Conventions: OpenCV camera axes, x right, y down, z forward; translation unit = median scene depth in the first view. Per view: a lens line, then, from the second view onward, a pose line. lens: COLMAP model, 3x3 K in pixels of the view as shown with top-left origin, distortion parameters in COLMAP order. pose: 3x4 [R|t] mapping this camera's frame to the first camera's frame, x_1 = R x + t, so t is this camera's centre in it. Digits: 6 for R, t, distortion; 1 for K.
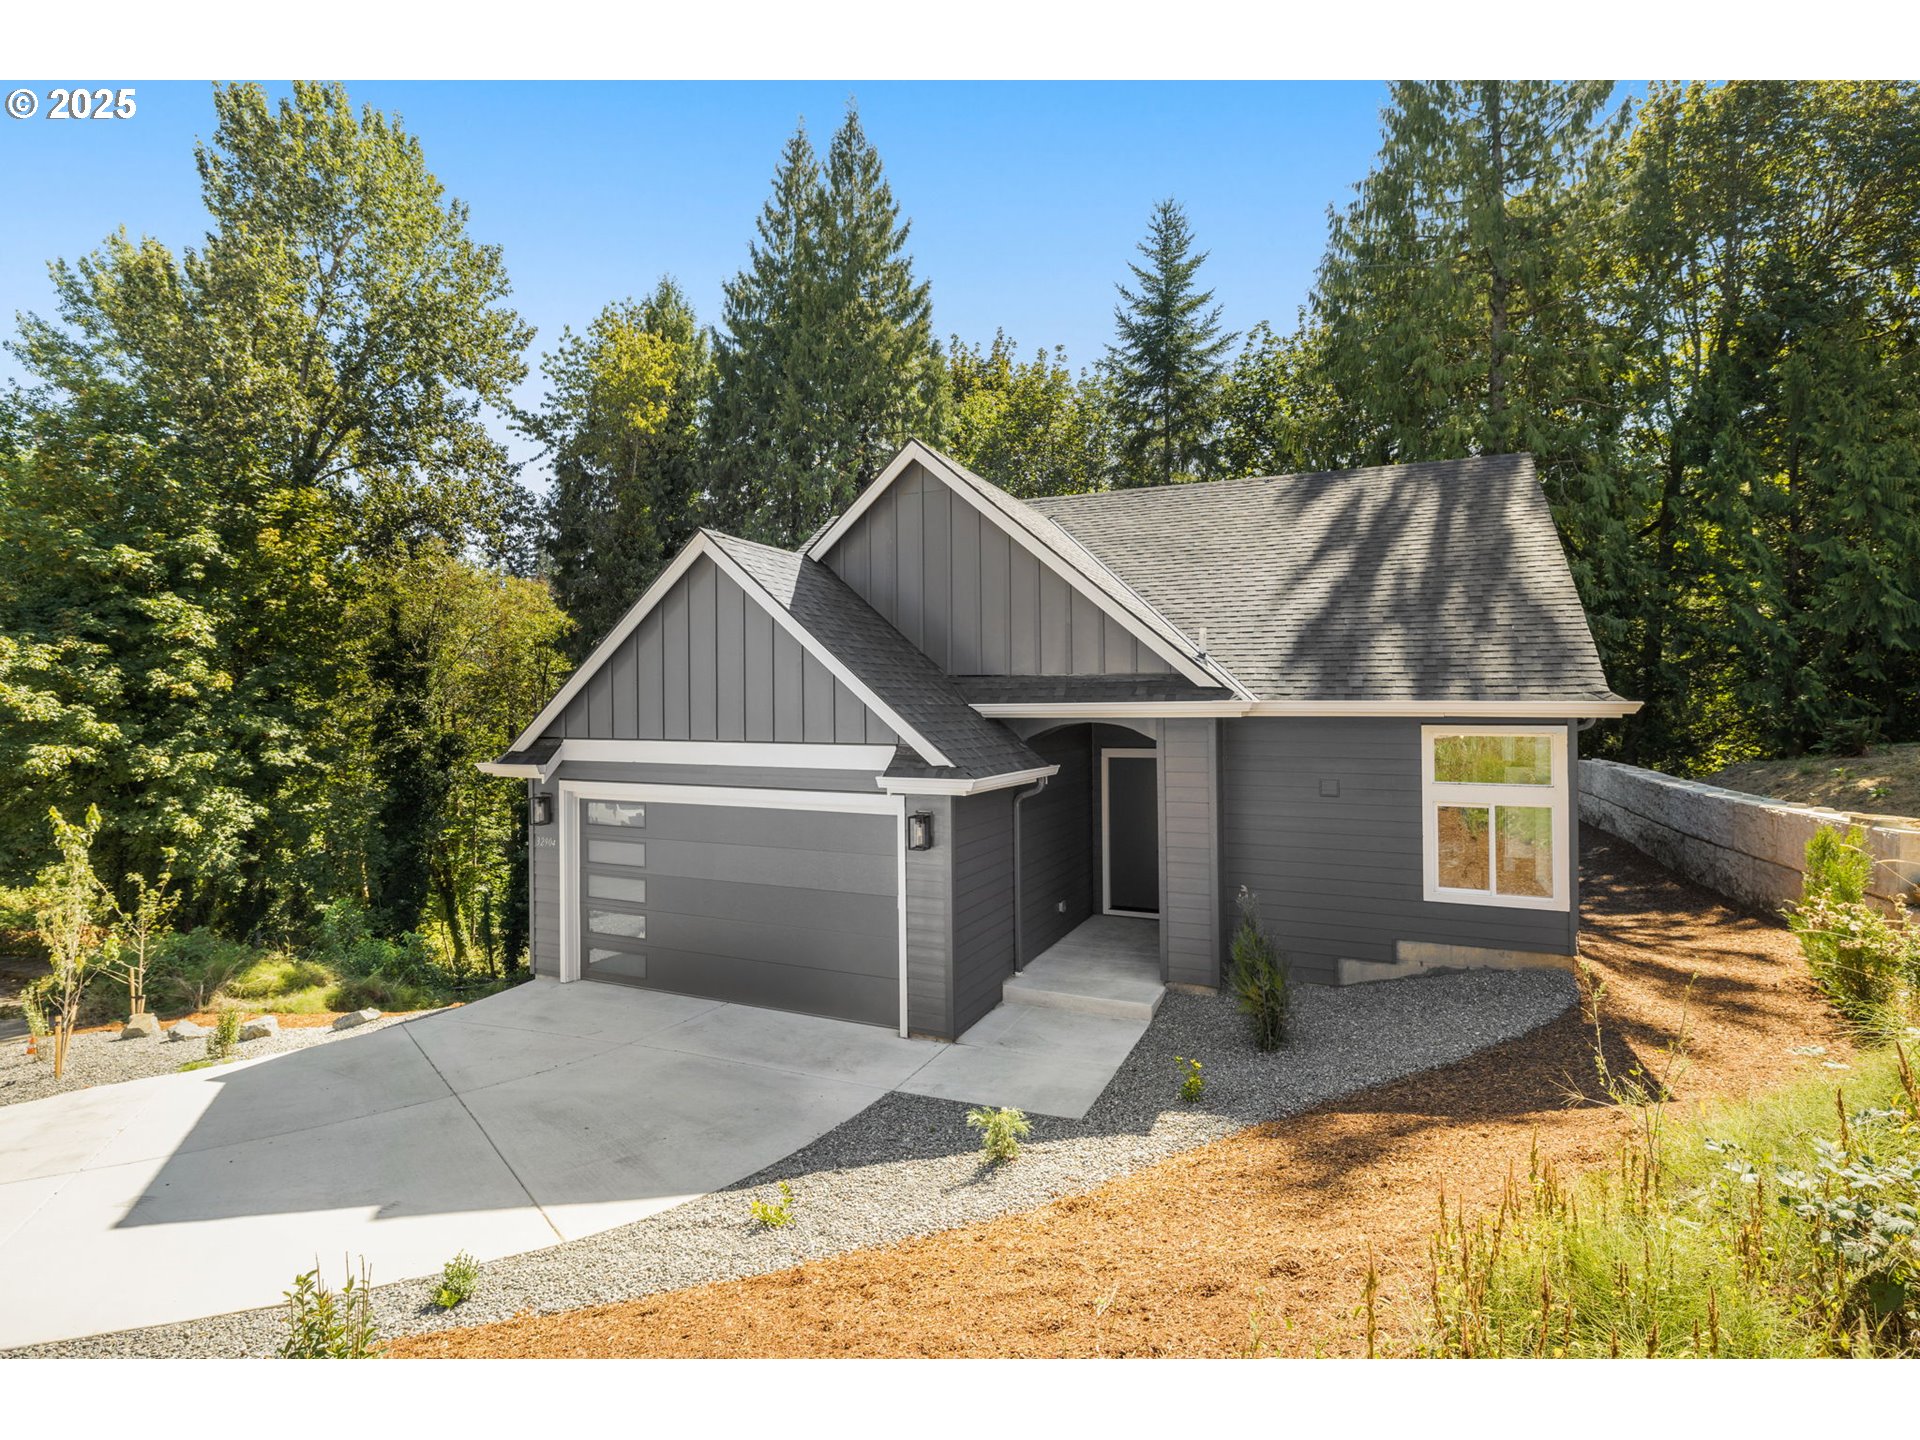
lens RADIAL K [[946.6, 0, 970.2], [0, 946.6, 683.0], [0, 0, 1]] dist [-0.002719, -0.000222]
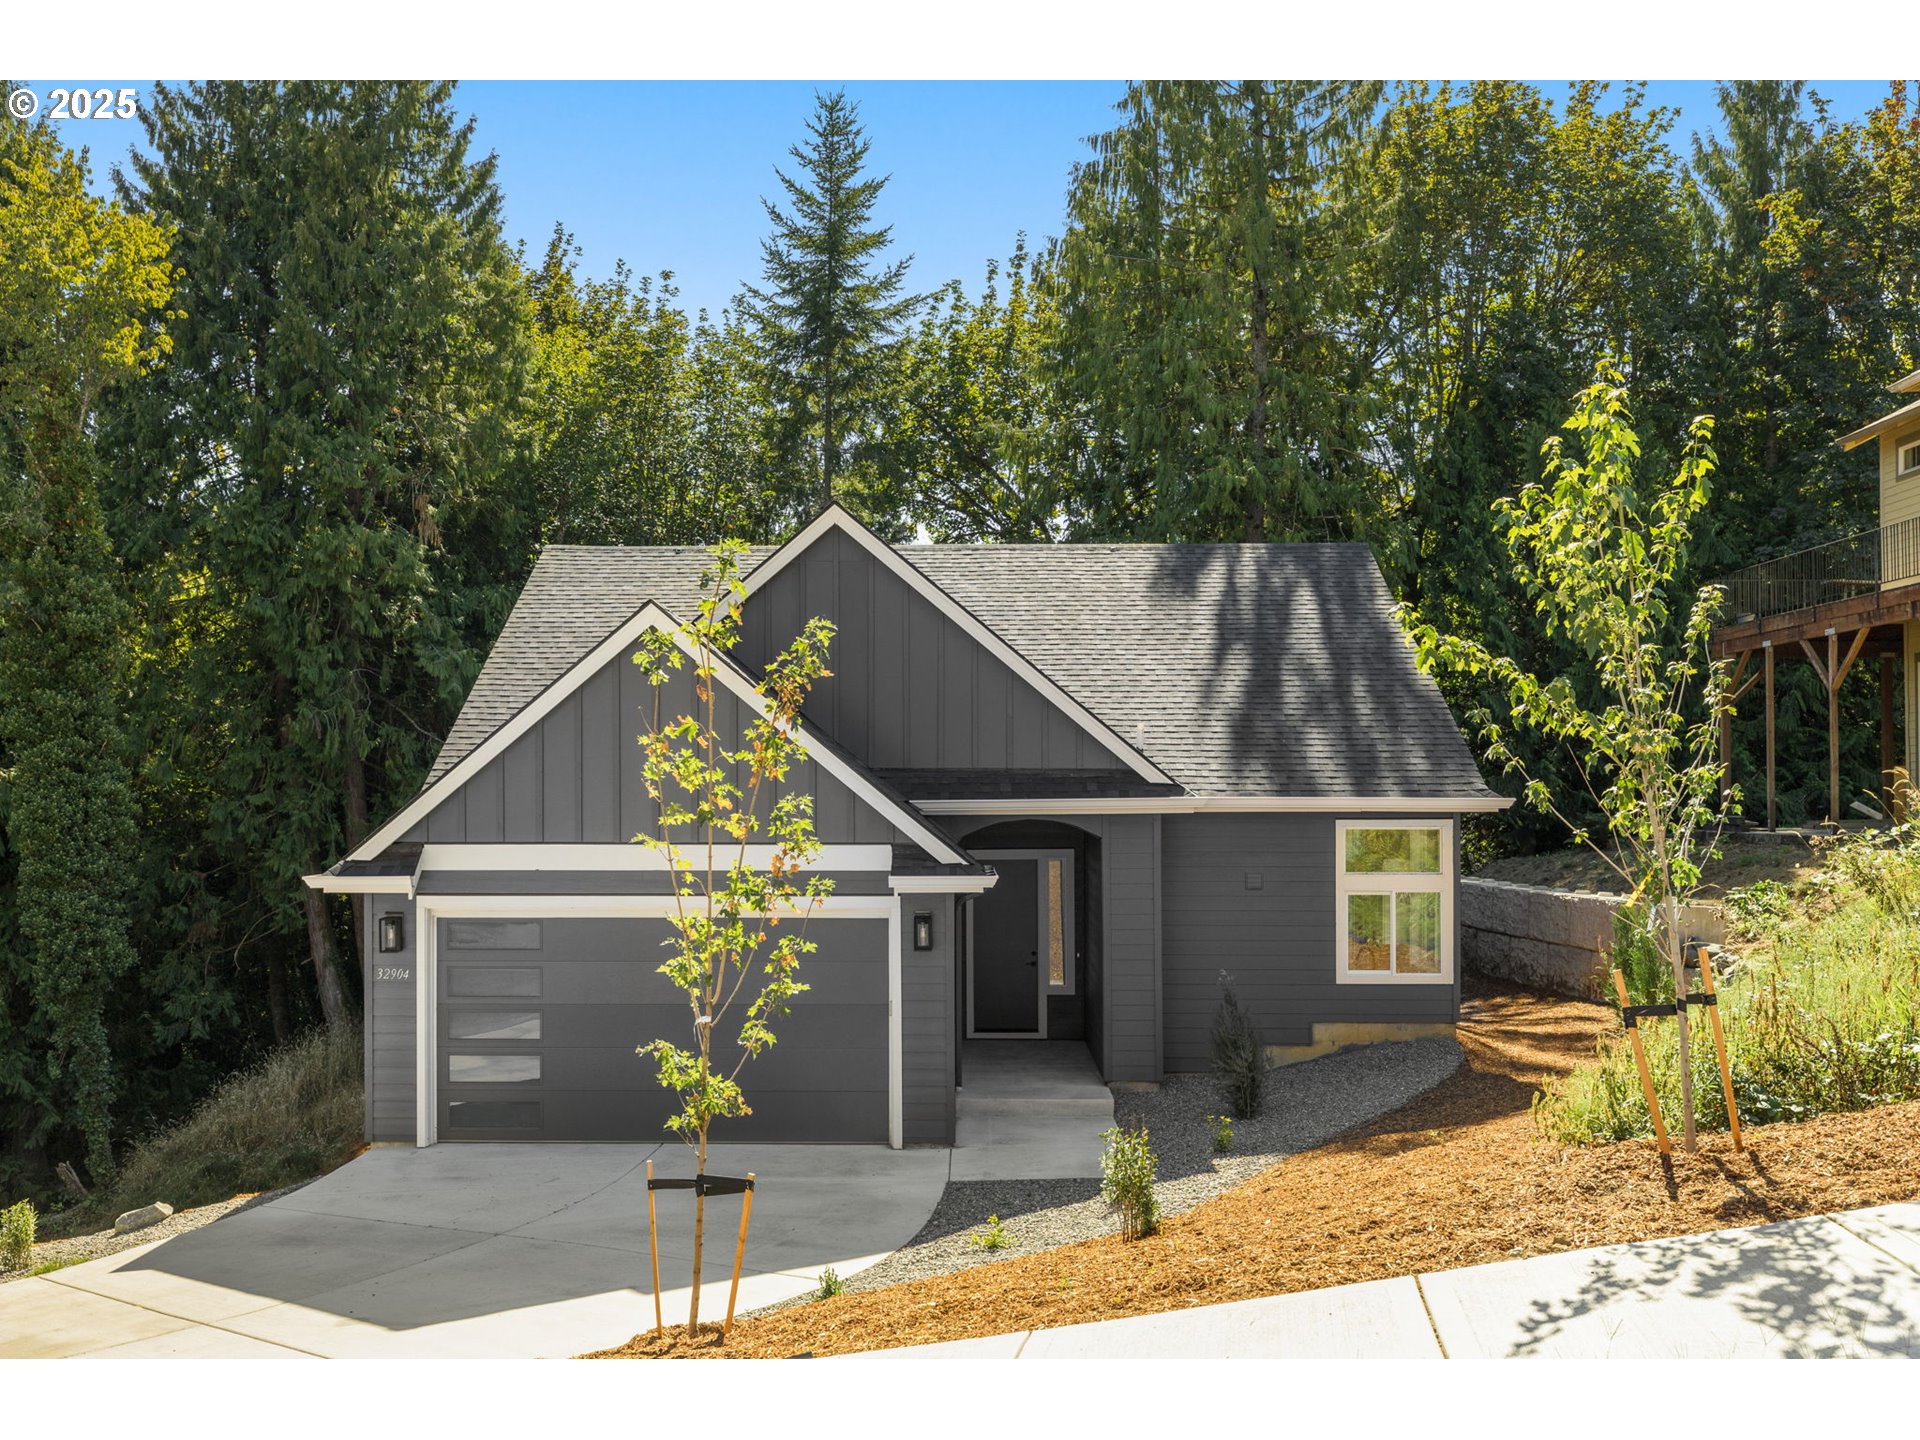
lens RADIAL K [[1500.5, 0, 981.0], [0, 1500.5, 784.7], [0, 0, 1]] dist [0.002651, -0.007328]
pose [[0.919624, 0.003332, 0.392786, -0.542771], [-0.008933, 0.999883, 0.012433, -0.011997], [-0.392699, -0.014942, 0.919546, -0.388061]]
